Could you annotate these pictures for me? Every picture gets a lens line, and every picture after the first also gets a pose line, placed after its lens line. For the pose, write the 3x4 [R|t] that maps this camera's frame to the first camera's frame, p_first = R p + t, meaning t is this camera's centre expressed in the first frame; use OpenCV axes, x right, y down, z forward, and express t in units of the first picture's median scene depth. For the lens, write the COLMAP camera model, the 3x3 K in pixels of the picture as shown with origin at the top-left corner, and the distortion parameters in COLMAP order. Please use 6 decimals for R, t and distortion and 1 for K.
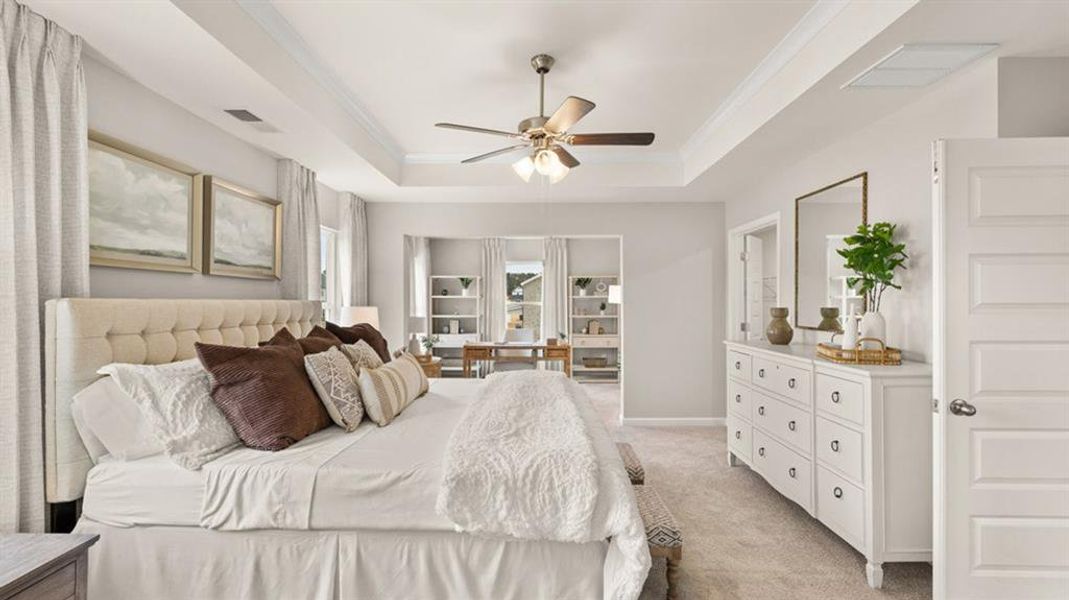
lens RADIAL K [[454.5, 0, 534.5], [0, 454.5, 300.0], [0, 0, 1]] dist [-0.001173, -0.000101]
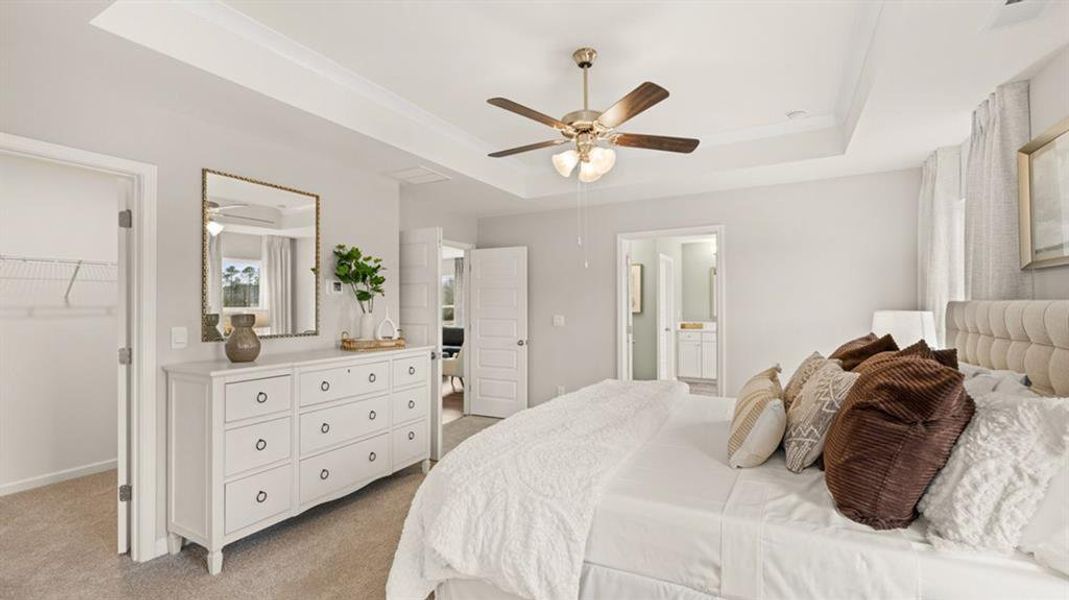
lens RADIAL K [[455.2, 0, 534.1], [0, 455.2, 304.2], [0, 0, 1]] dist [-0.001187, -0.000198]
pose [[-0.882993, 0.003920, 0.469369, -0.300190], [0.001823, 0.999986, -0.004921, 0.006175], [-0.469382, -0.003489, -0.882988, 1.689647]]
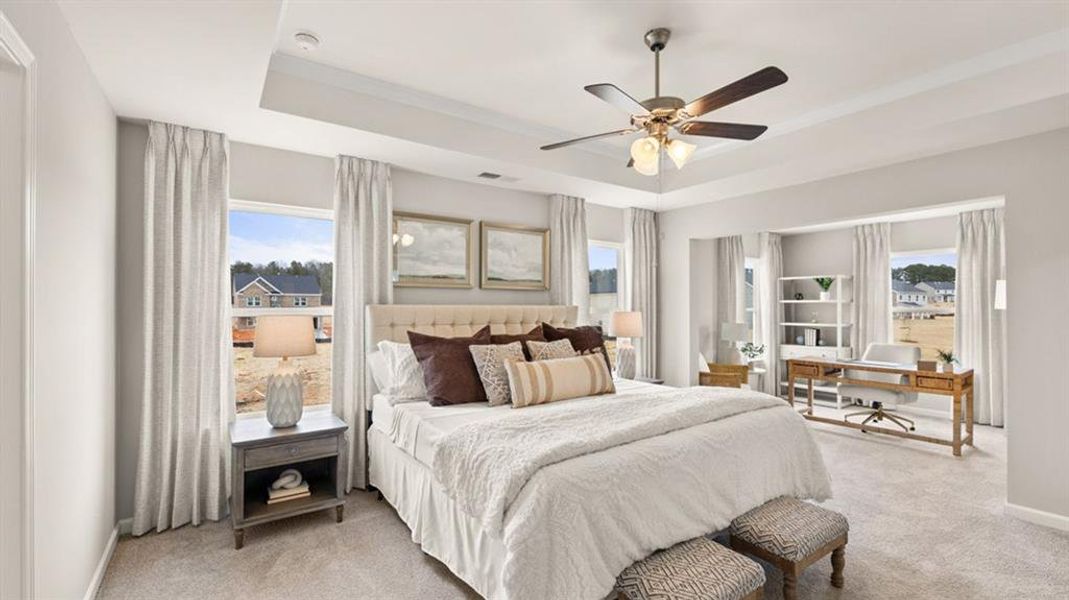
lens RADIAL K [[458.1, 0, 535.8], [0, 458.1, 306.1], [0, 0, 1]] dist [-0.002311, -0.000023]
pose [[0.584545, -0.000506, -0.811361, 0.548002], [0.001348, 0.999999, 0.000348, 0.001374], [0.811360, -0.001297, 0.584545, 0.252132]]
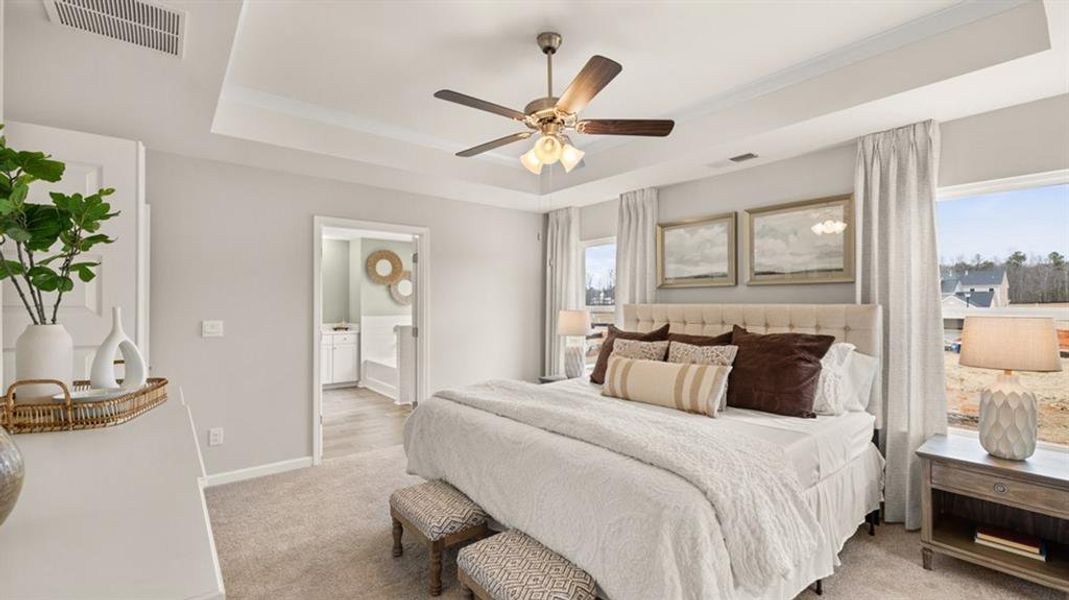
lens RADIAL K [[458.1, 0, 535.8], [0, 458.1, 306.1], [0, 0, 1]] dist [-0.002311, -0.000023]
pose [[-0.761351, -0.000022, -0.648339, 0.563104], [0.002032, 0.999995, -0.002421, 0.006446], [0.648336, -0.003160, -0.761348, 1.495173]]
